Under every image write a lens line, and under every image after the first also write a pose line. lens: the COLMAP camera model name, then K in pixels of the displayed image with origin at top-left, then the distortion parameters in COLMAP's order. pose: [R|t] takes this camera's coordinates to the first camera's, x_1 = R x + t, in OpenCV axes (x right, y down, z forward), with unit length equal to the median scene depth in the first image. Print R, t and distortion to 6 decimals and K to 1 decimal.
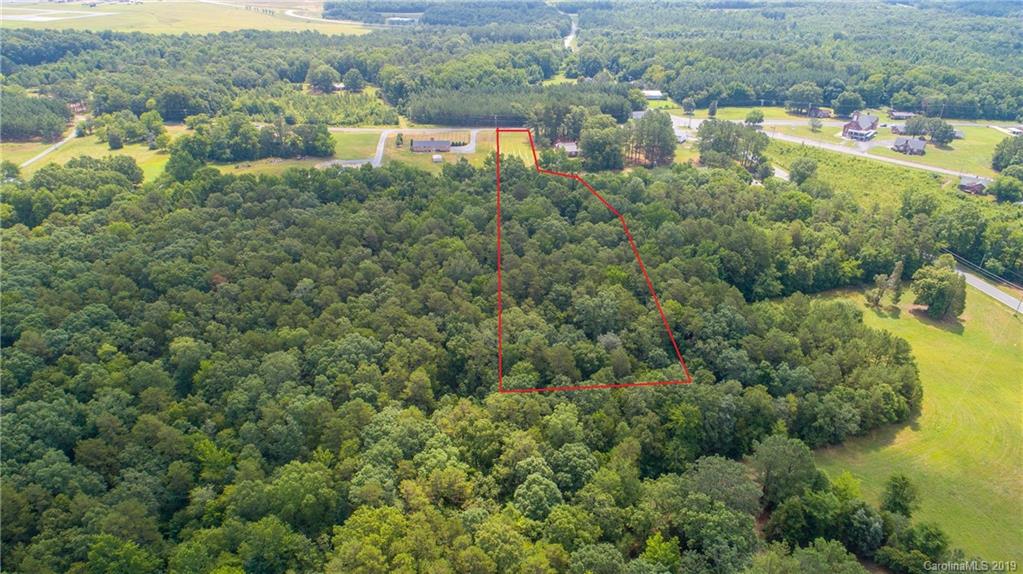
lens RADIAL K [[703.5, 0, 513.6], [0, 703.5, 287.2], [0, 0, 1]] dist [-0.009793, -0.000446]
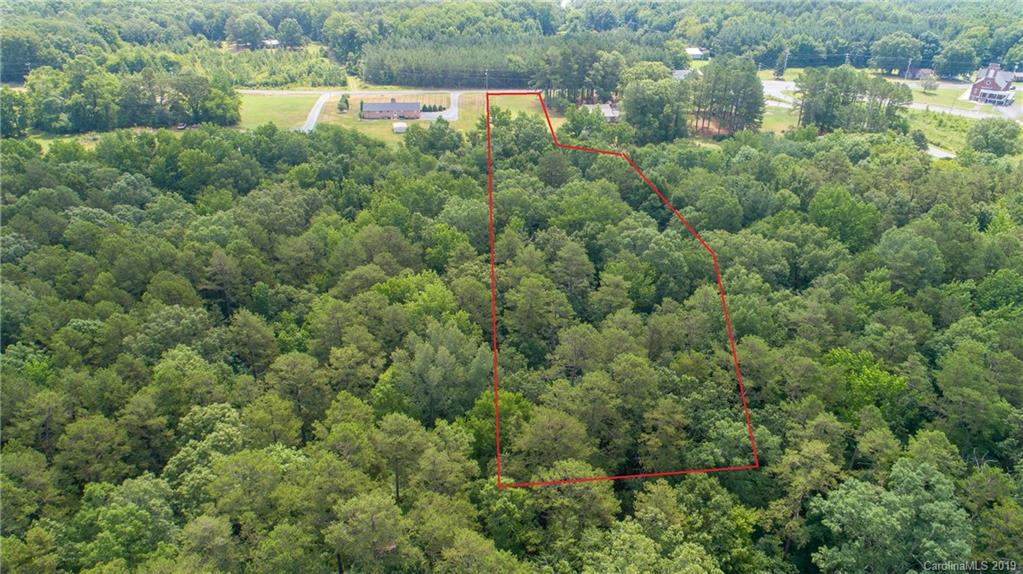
lens RADIAL K [[703.5, 0, 509.1], [0, 703.5, 286.6], [0, 0, 1]] dist [-0.009793, -0.000446]
pose [[0.999576, -0.011632, 0.026705, -0.026194], [0.011556, 0.999929, 0.002972, -0.036402], [-0.026738, -0.002663, 0.999639, 0.336296]]
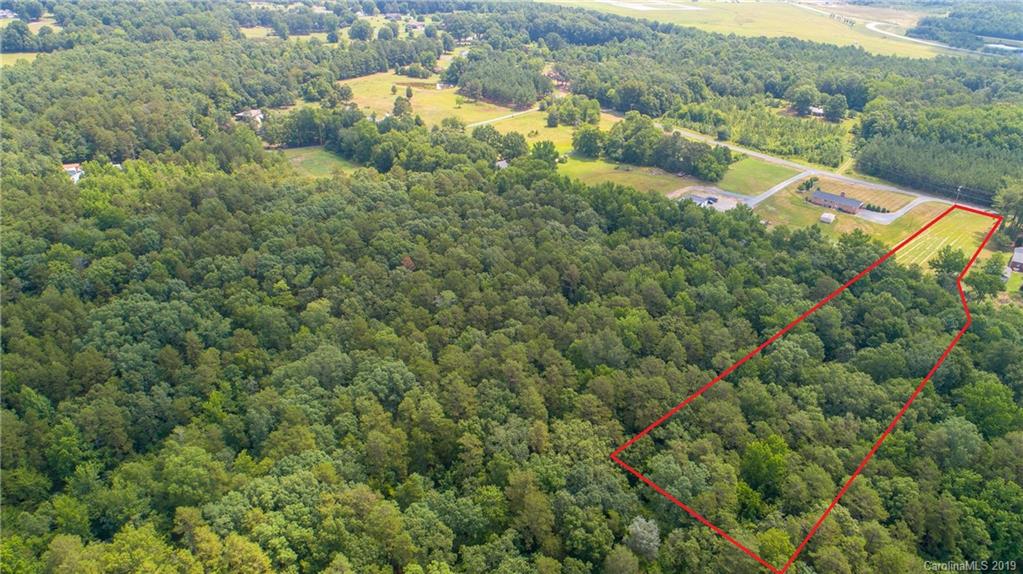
lens RADIAL K [[703.5, 0, 509.8], [0, 703.5, 286.6], [0, 0, 1]] dist [-0.009793, -0.000446]
pose [[0.673303, 0.346235, -0.653288, 0.190998], [-0.348690, 0.927843, 0.132373, -0.085753], [0.651981, 0.138668, 0.745448, 0.166062]]
